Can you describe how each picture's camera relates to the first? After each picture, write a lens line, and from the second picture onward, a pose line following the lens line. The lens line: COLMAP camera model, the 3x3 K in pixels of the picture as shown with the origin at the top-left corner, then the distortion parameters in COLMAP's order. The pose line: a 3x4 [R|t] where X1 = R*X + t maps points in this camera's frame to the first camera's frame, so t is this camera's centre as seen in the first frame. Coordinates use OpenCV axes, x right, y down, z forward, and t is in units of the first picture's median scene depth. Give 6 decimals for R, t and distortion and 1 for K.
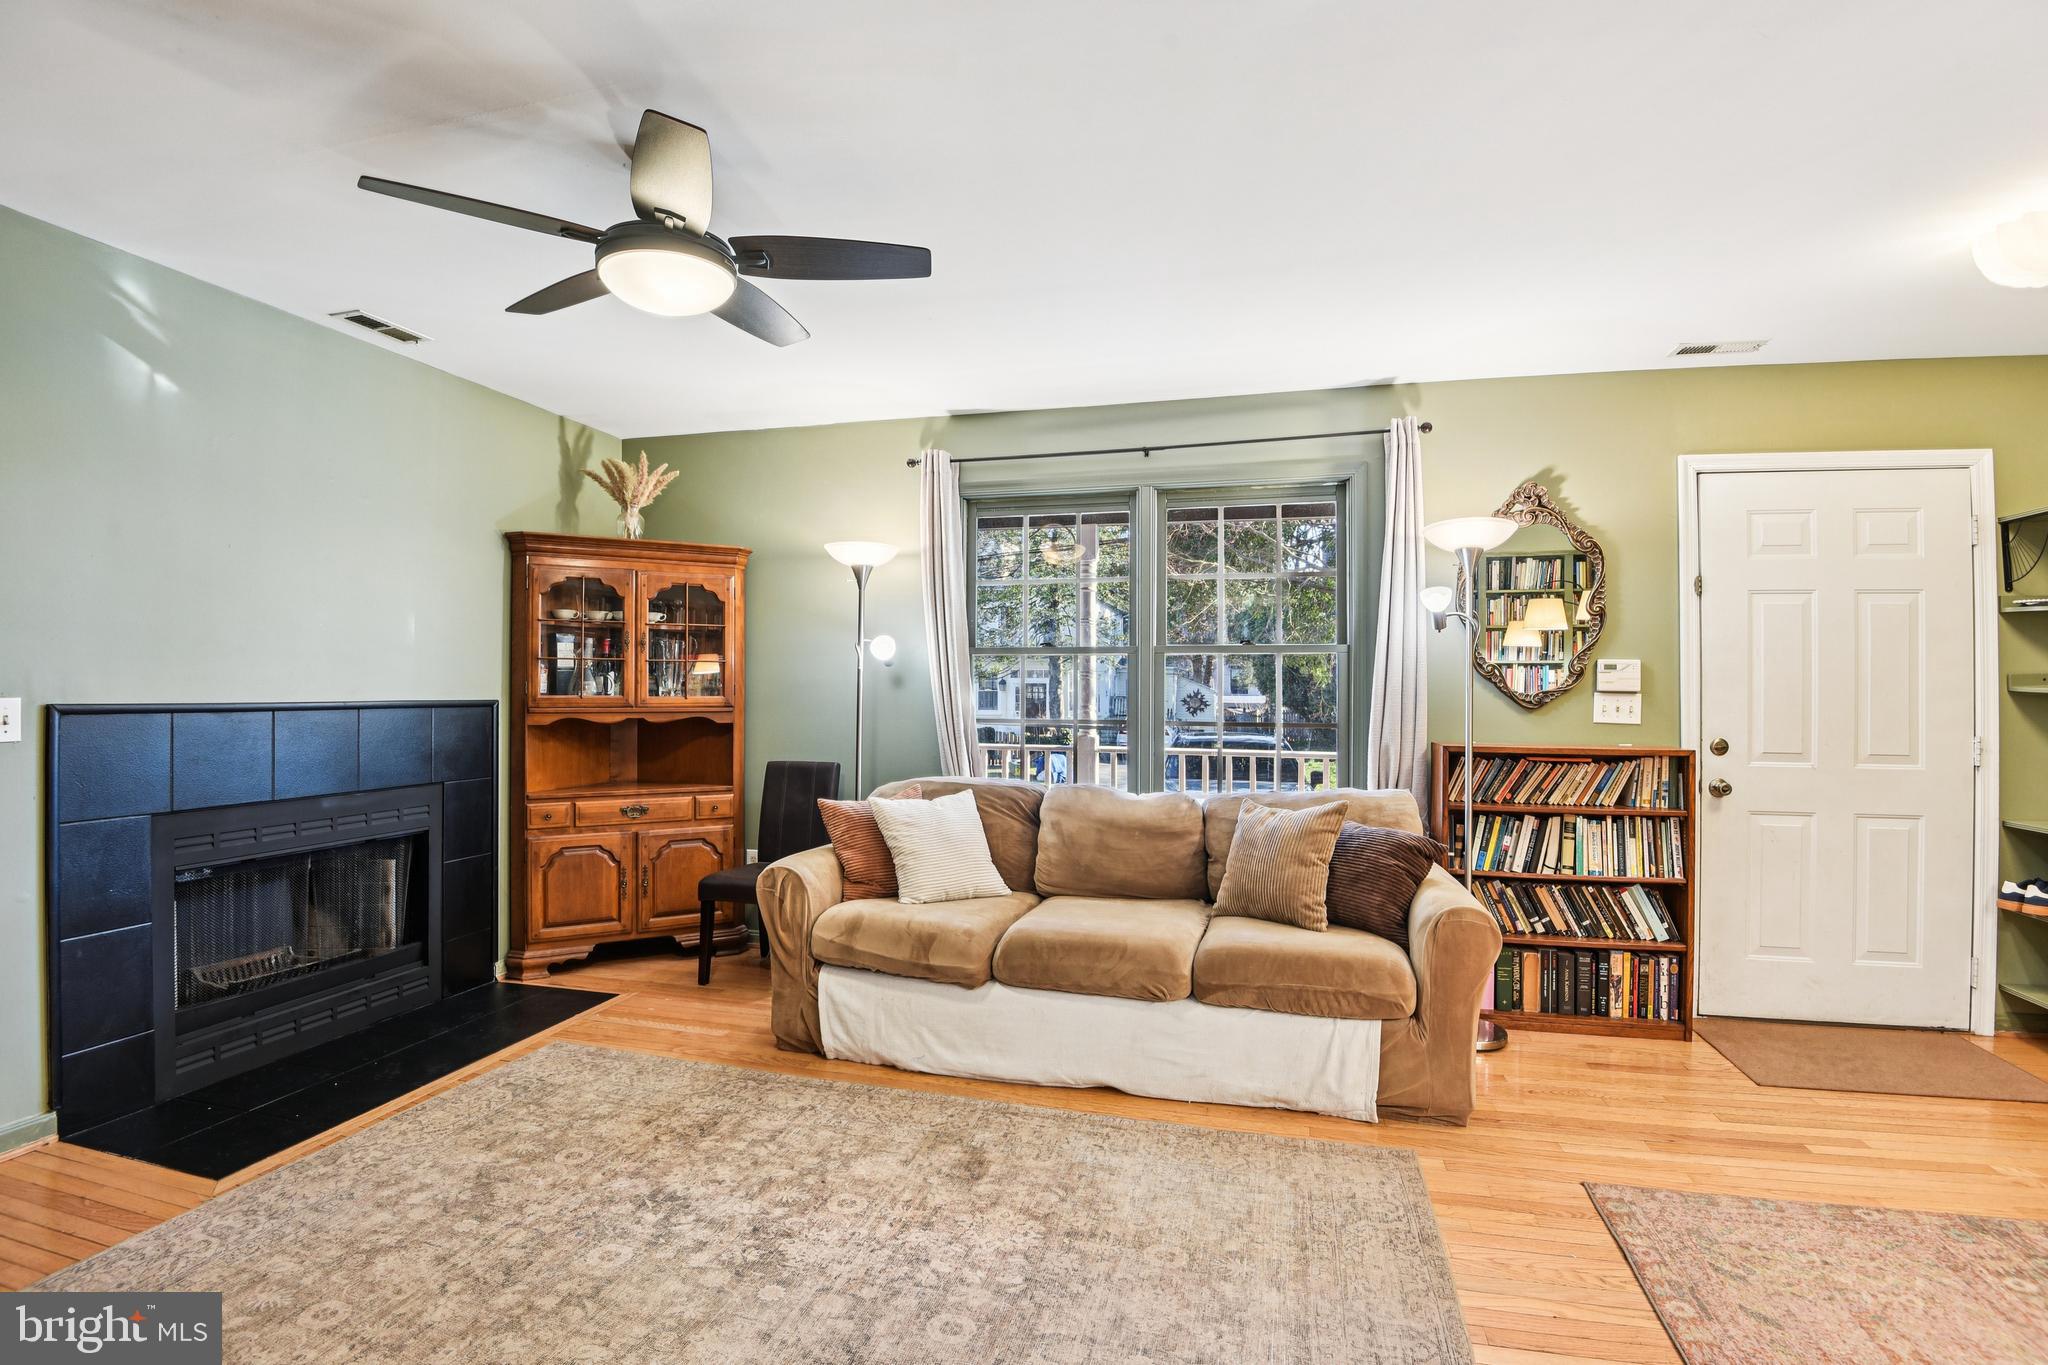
lens RADIAL K [[952.7, 0, 1026.7], [0, 952.7, 674.6], [0, 0, 1]] dist [-0.017530, -0.015913]
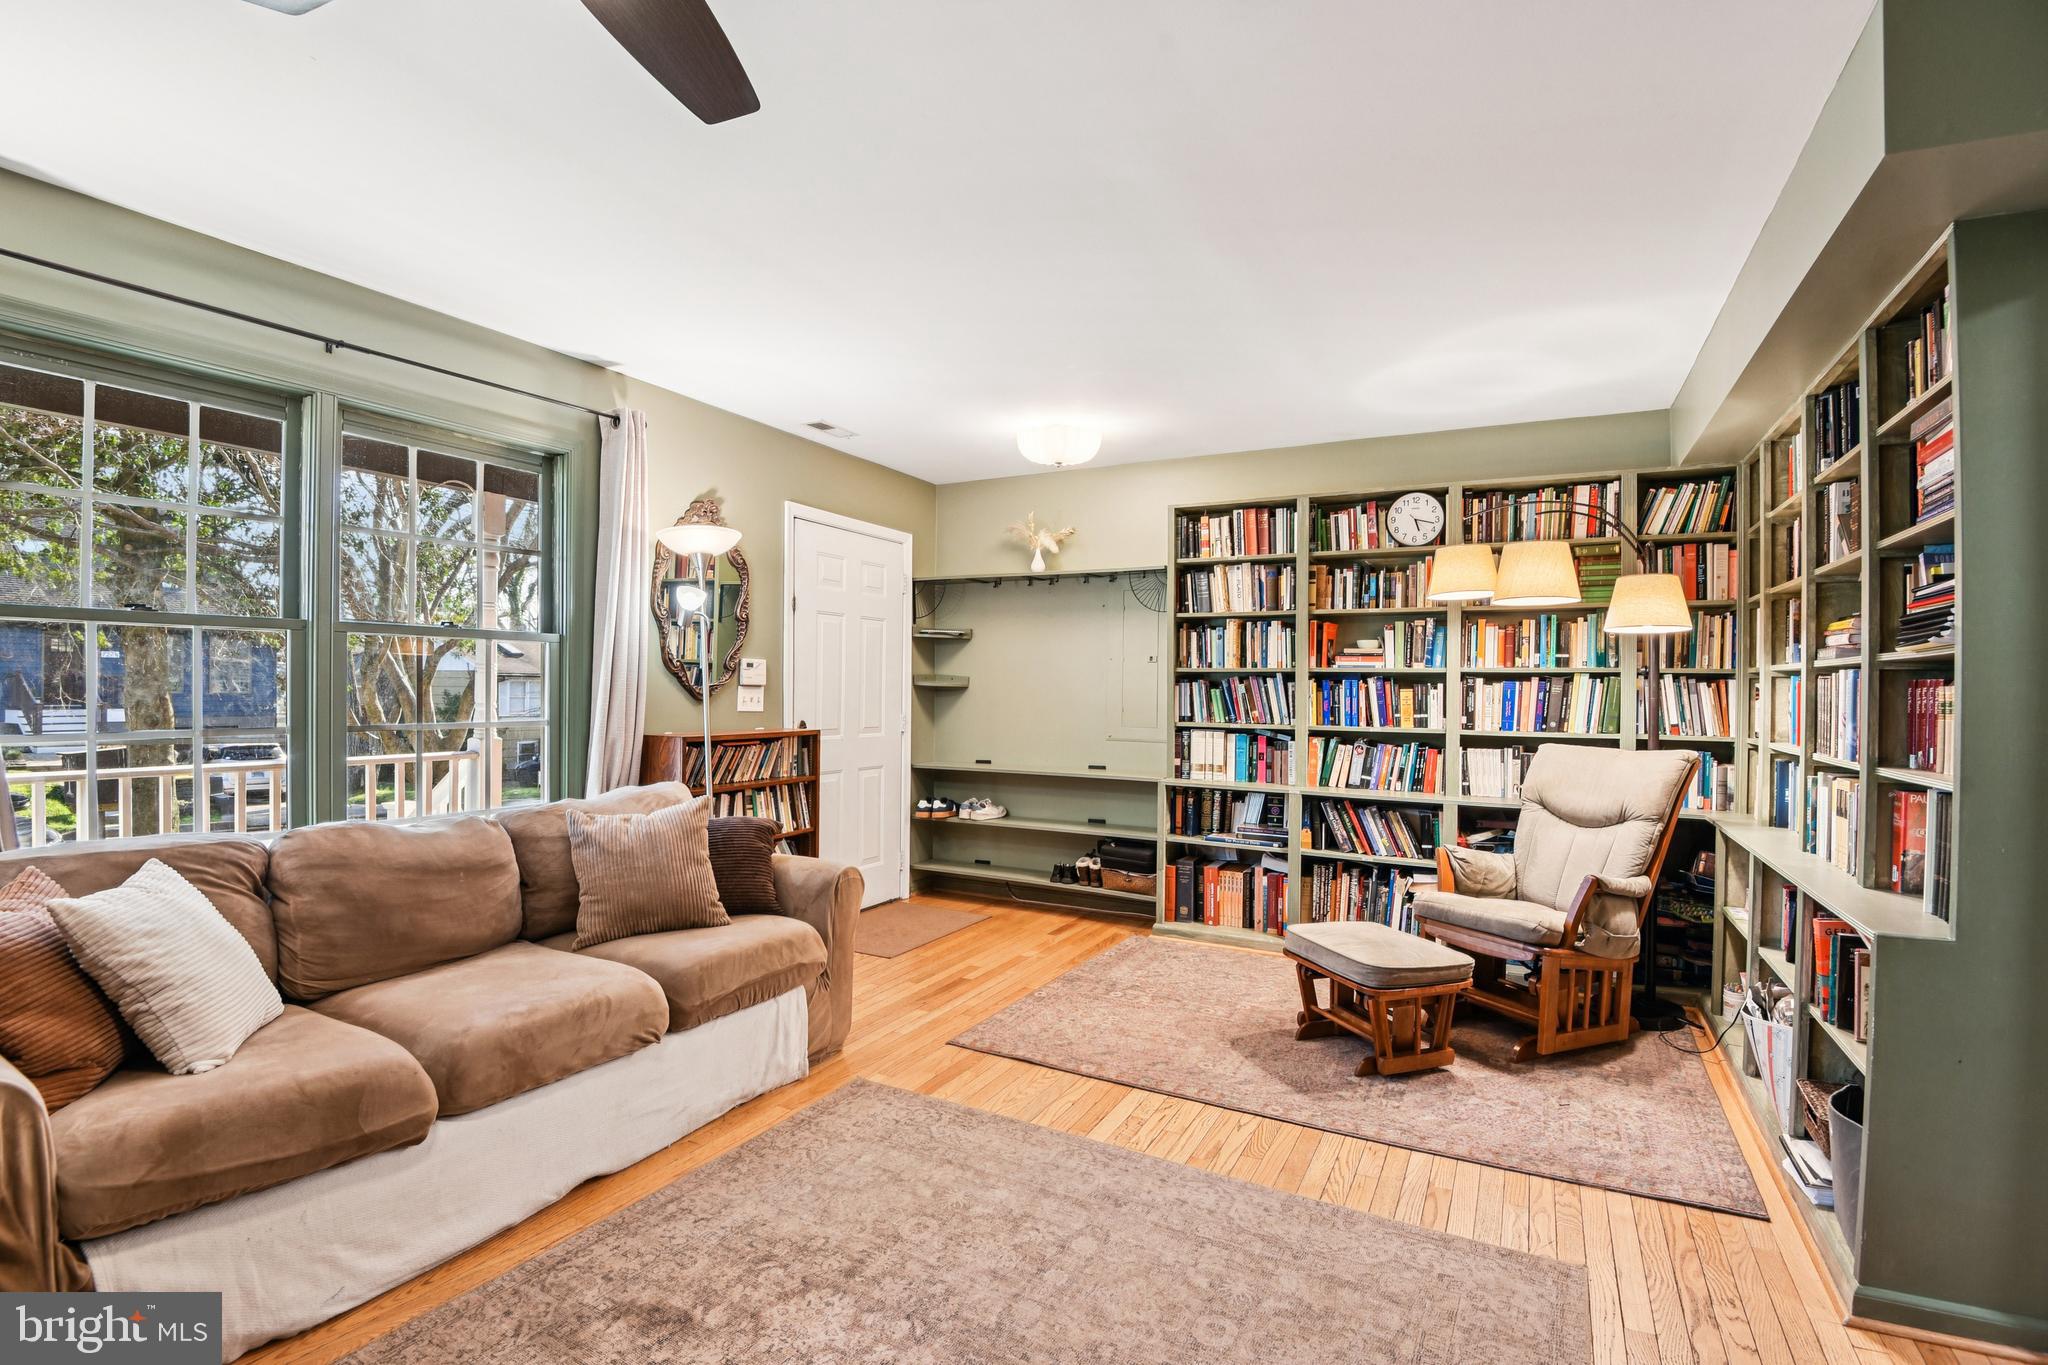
lens RADIAL K [[952.7, 0, 1015.8], [0, 952.7, 689.1], [0, 0, 1]] dist [-0.017530, -0.015913]
pose [[0.238575, -0.006175, 0.971104, -0.586106], [-0.023081, 0.999661, 0.012027, 0.000652], [-0.970850, -0.025284, 0.238352, 0.456832]]
